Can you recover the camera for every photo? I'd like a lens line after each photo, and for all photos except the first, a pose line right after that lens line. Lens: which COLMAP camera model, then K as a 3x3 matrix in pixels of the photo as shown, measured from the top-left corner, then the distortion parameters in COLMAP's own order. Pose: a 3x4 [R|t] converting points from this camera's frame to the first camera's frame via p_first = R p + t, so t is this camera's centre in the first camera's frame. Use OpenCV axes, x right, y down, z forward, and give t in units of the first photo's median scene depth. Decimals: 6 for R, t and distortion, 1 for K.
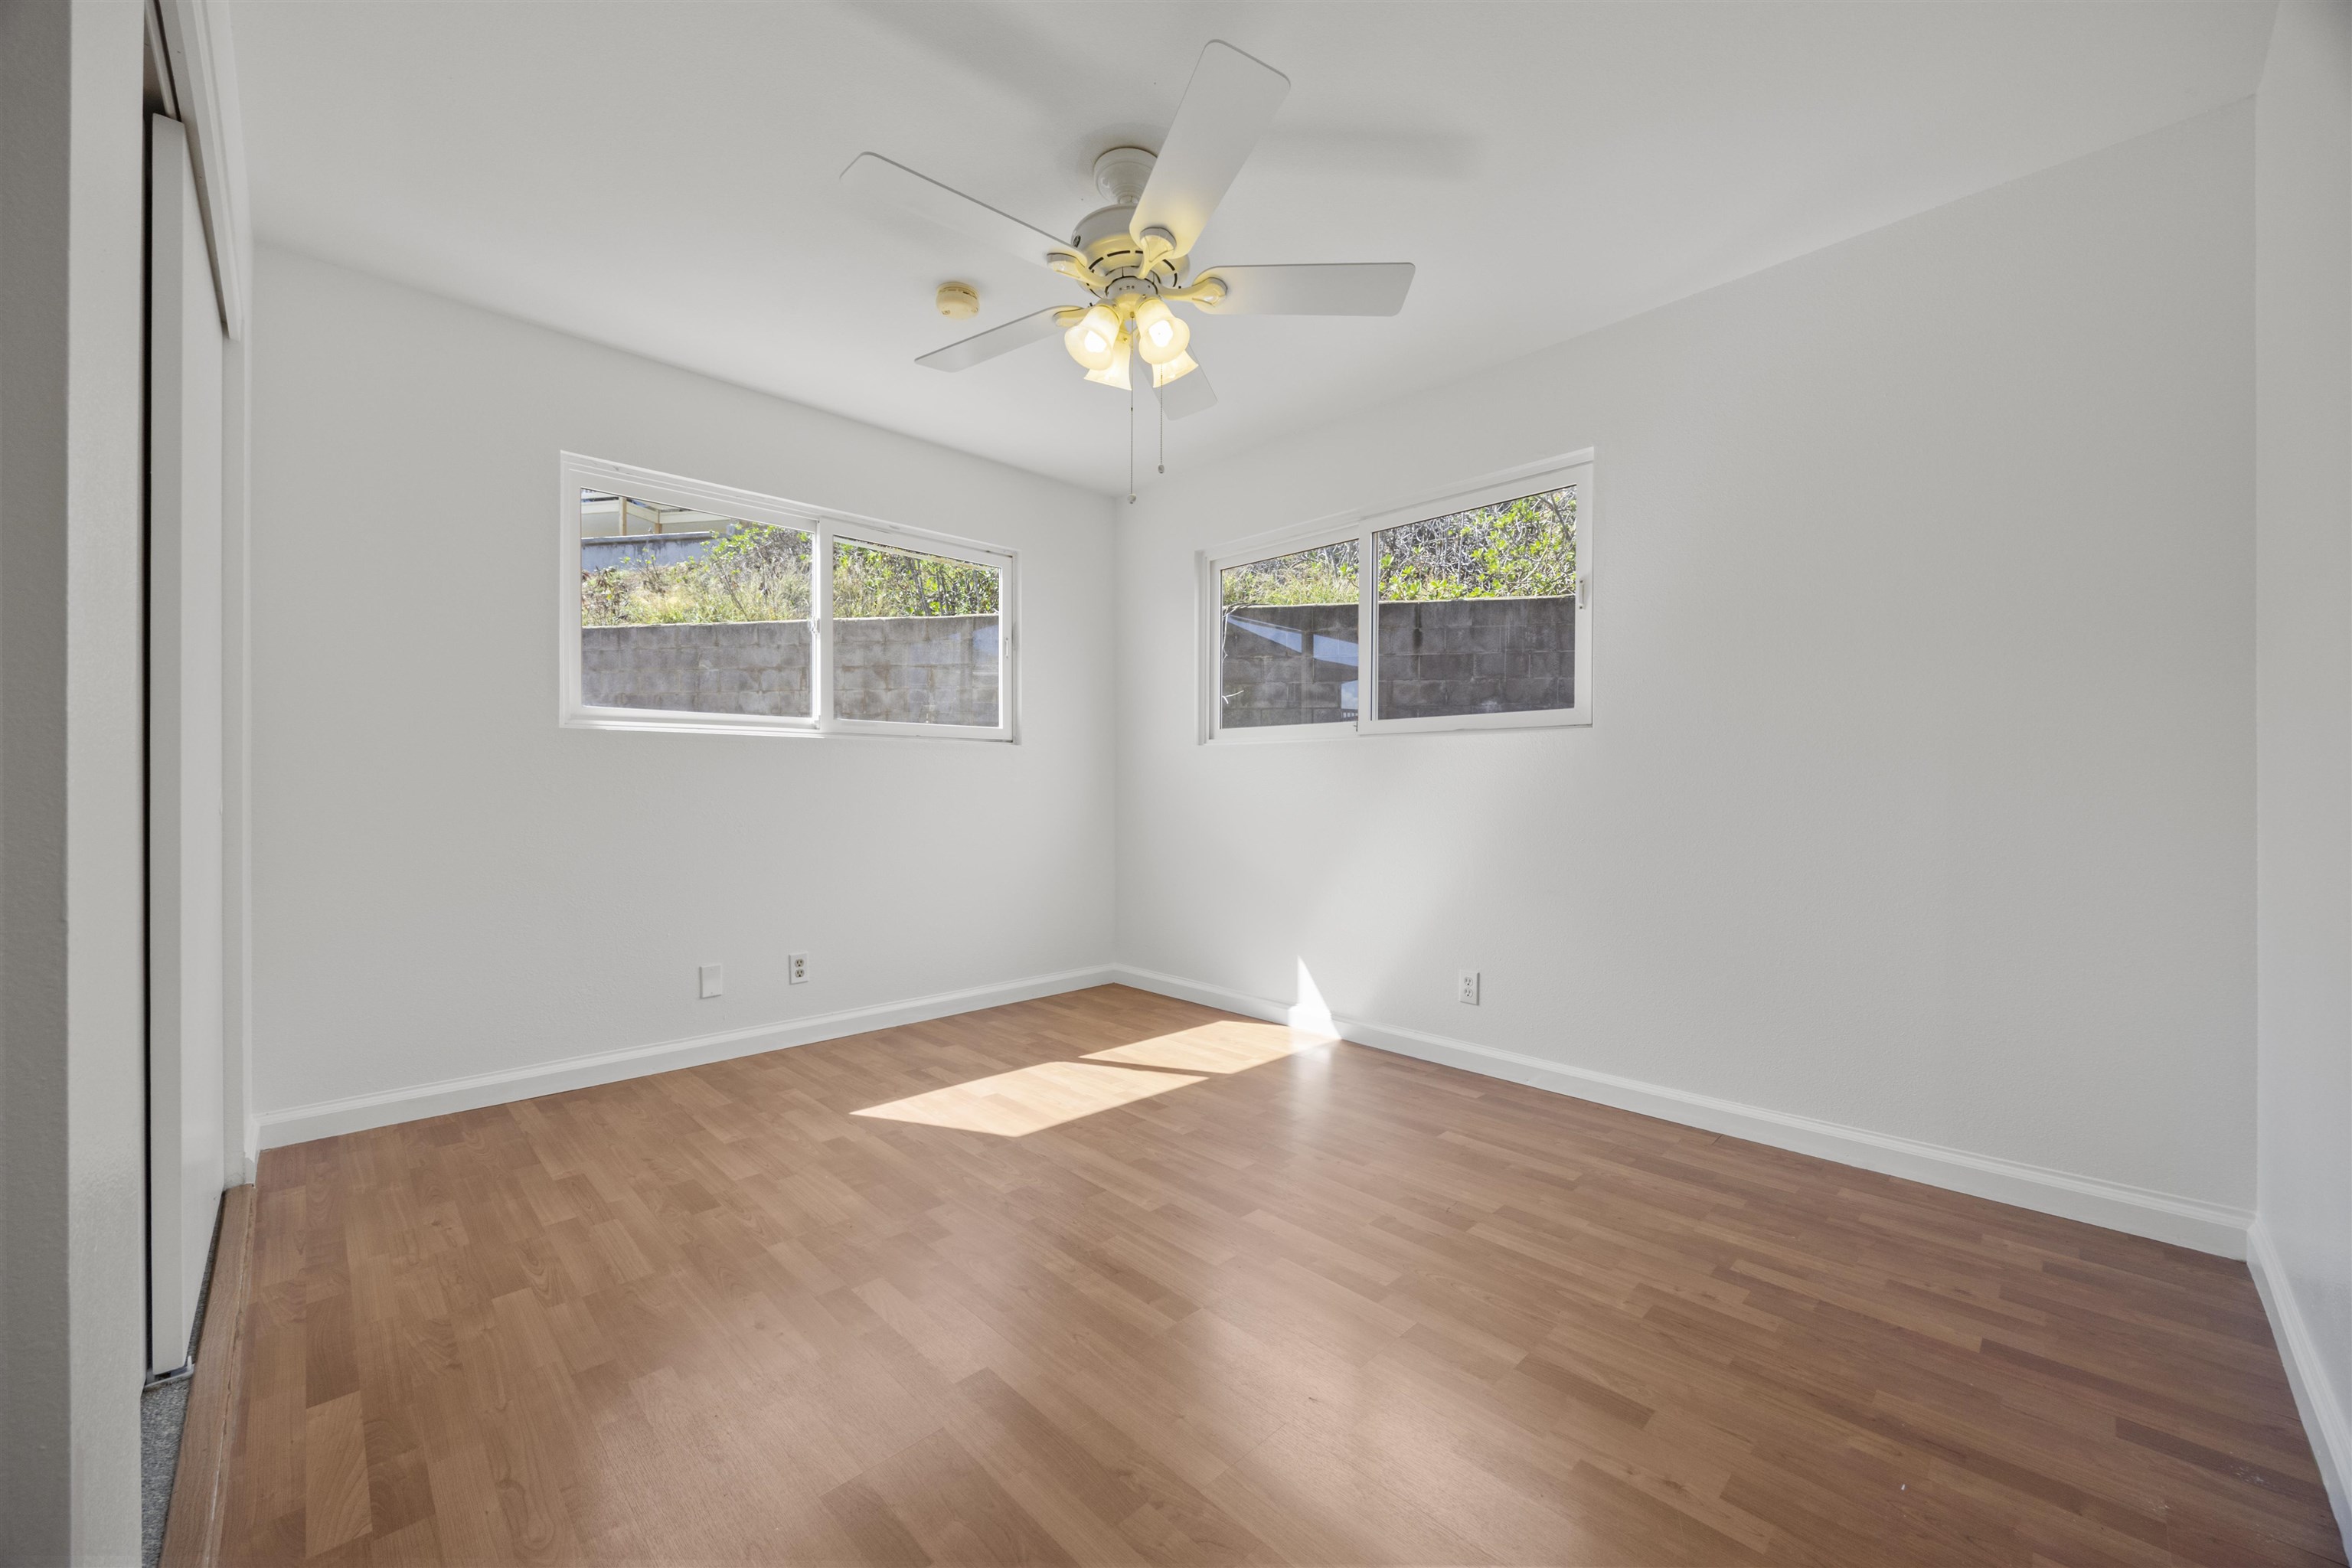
lens RADIAL K [[896.9, 0, 1176.0], [0, 896.9, 784.0], [0, 0, 1]] dist [-0.001309, -0.000138]
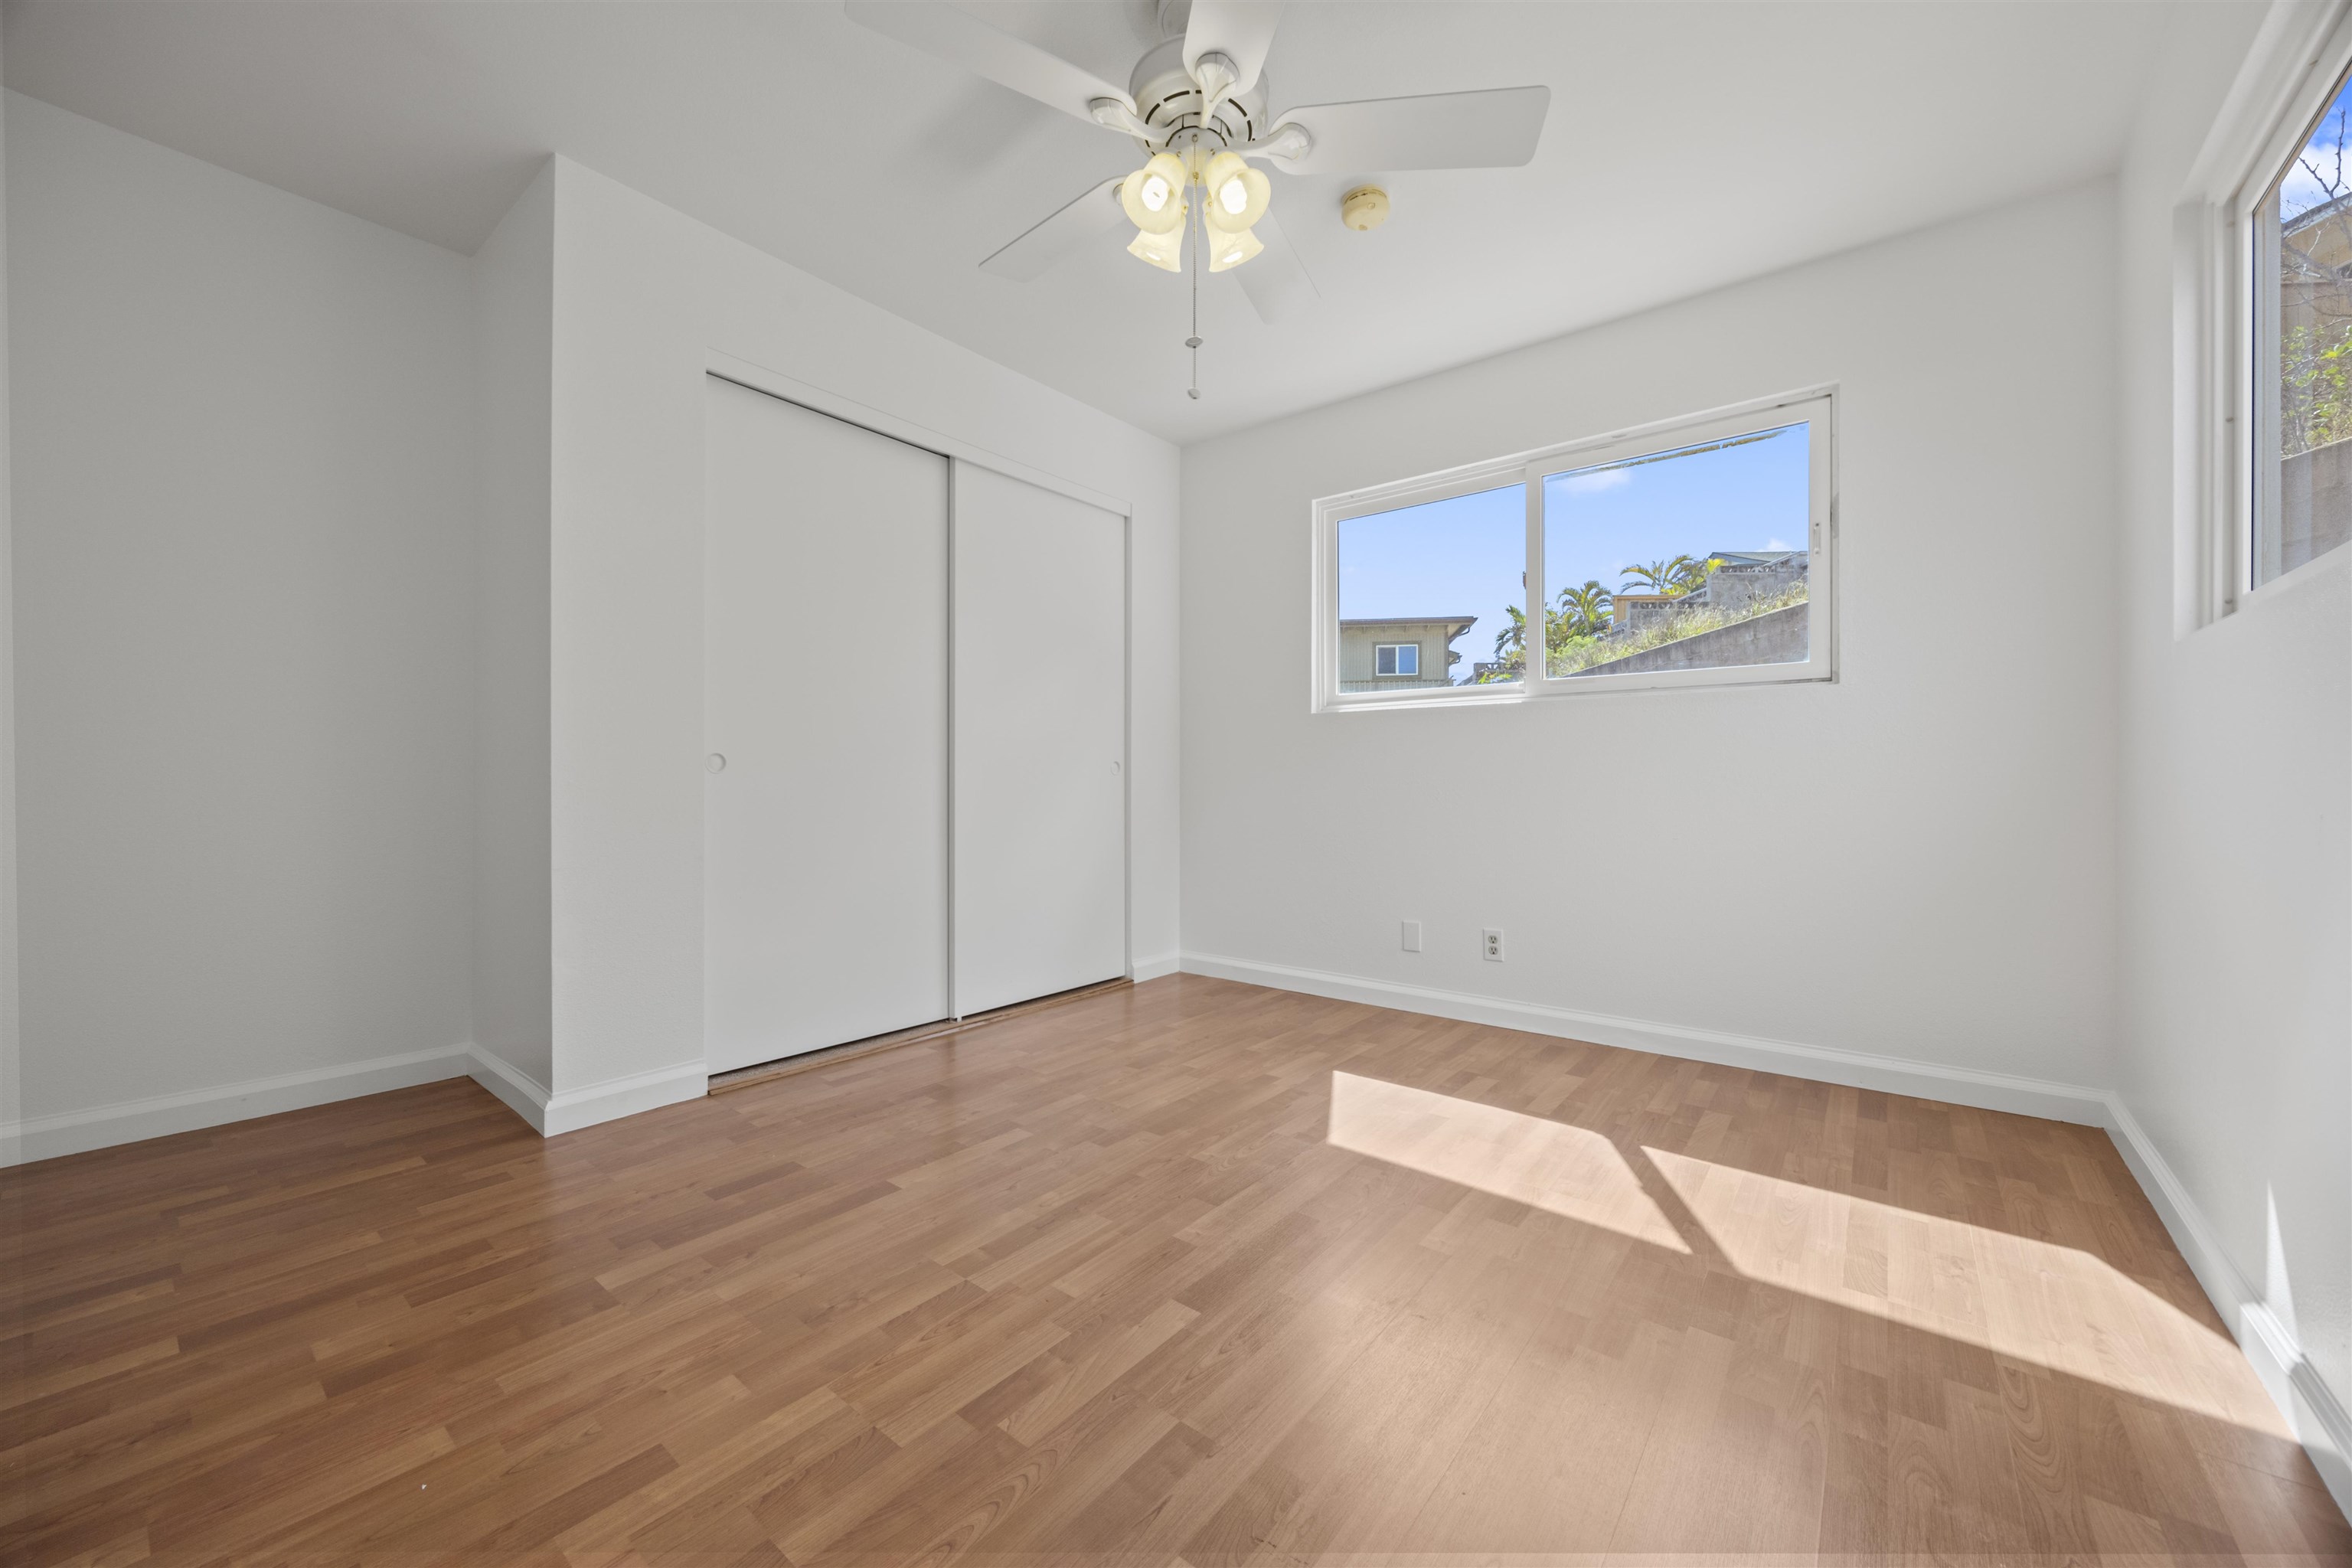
lens RADIAL K [[896.9, 0, 1176.0], [0, 896.9, 784.0], [0, 0, 1]] dist [-0.001309, -0.000138]
pose [[0.108317, -0.003552, -0.994110, 0.557666], [0.003758, 0.999988, -0.003163, 0.039751], [0.994109, -0.003393, 0.108330, 0.632232]]
